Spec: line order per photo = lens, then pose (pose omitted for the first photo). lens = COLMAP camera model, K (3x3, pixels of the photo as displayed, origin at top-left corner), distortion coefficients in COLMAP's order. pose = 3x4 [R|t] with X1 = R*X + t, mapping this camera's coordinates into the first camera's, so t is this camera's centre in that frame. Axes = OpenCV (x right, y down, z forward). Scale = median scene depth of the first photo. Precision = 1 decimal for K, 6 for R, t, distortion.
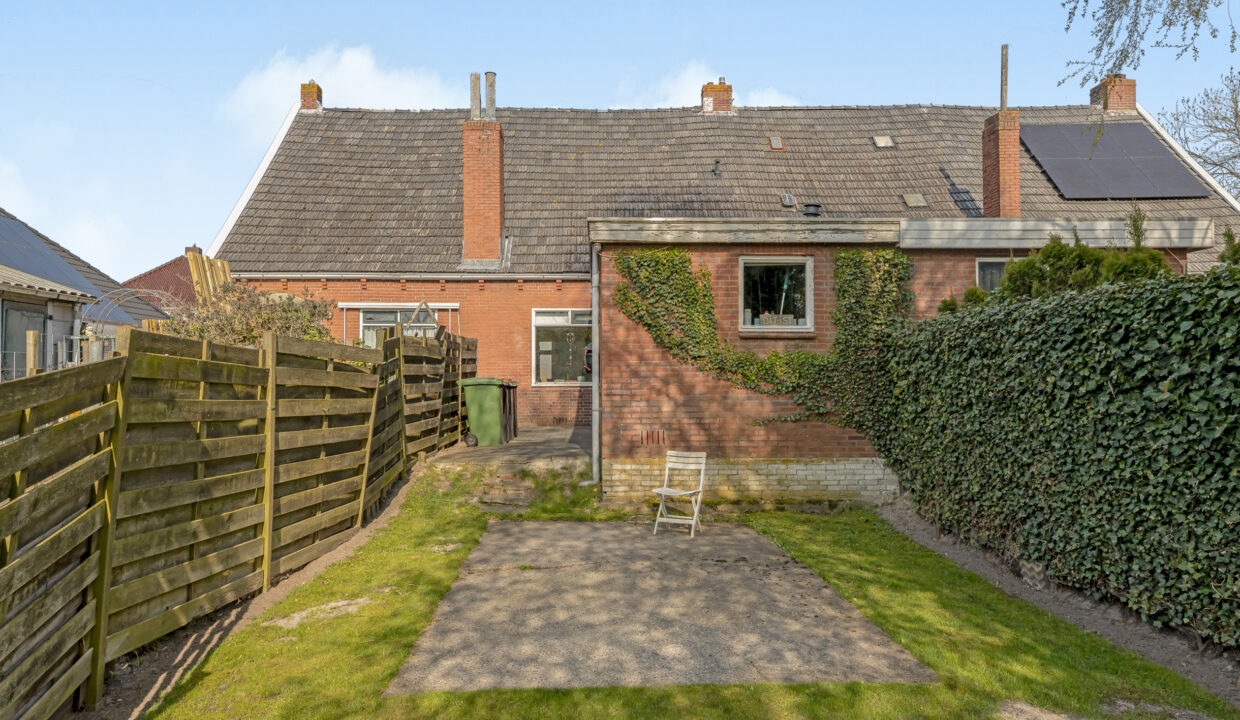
lens RADIAL K [[1365.3, 0, 620.0], [0, 1365.3, 377.7], [0, 0, 1]] dist [0.053483, -0.006020]
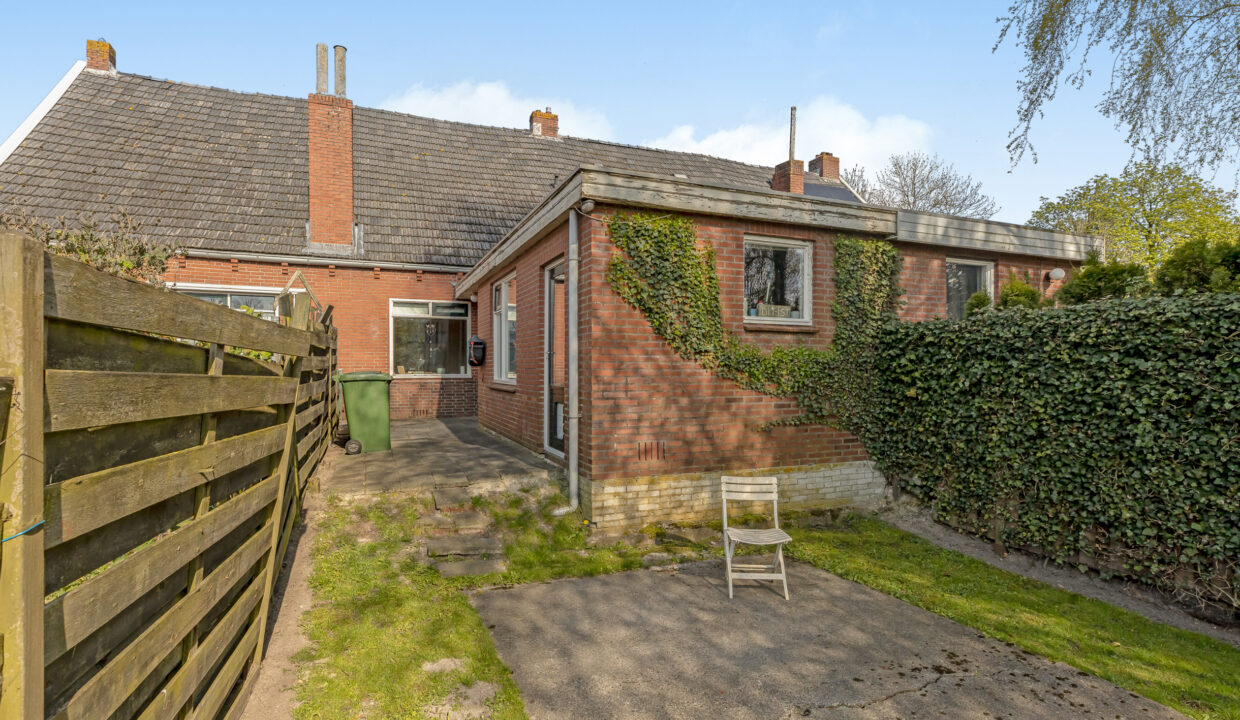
lens RADIAL K [[644.6, 0, 615.7], [0, 644.6, 380.5], [0, 0, 1]] dist [-0.002540, -0.000031]
pose [[0.892231, -0.006425, 0.451533, -0.126873], [-0.007211, 0.999569, 0.028473, -0.006384], [-0.451521, -0.028661, 0.891800, 0.509997]]
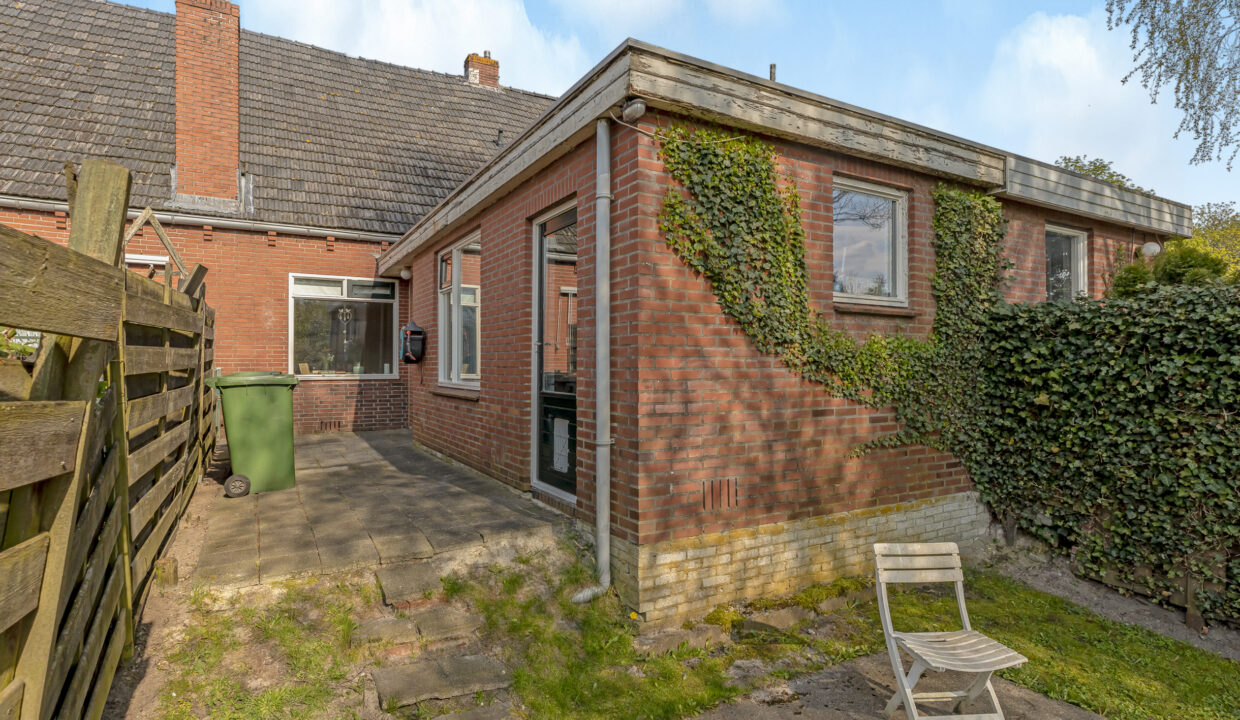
lens RADIAL K [[627.6, 0, 572.7], [0, 627.6, 361.4], [0, 0, 1]] dist [0.001218, 0.000227]
pose [[0.838253, 0.004197, 0.545266, -0.118543], [-0.006821, 0.999973, 0.002789, -0.005619], [-0.545239, -0.006057, 0.838259, 0.629970]]
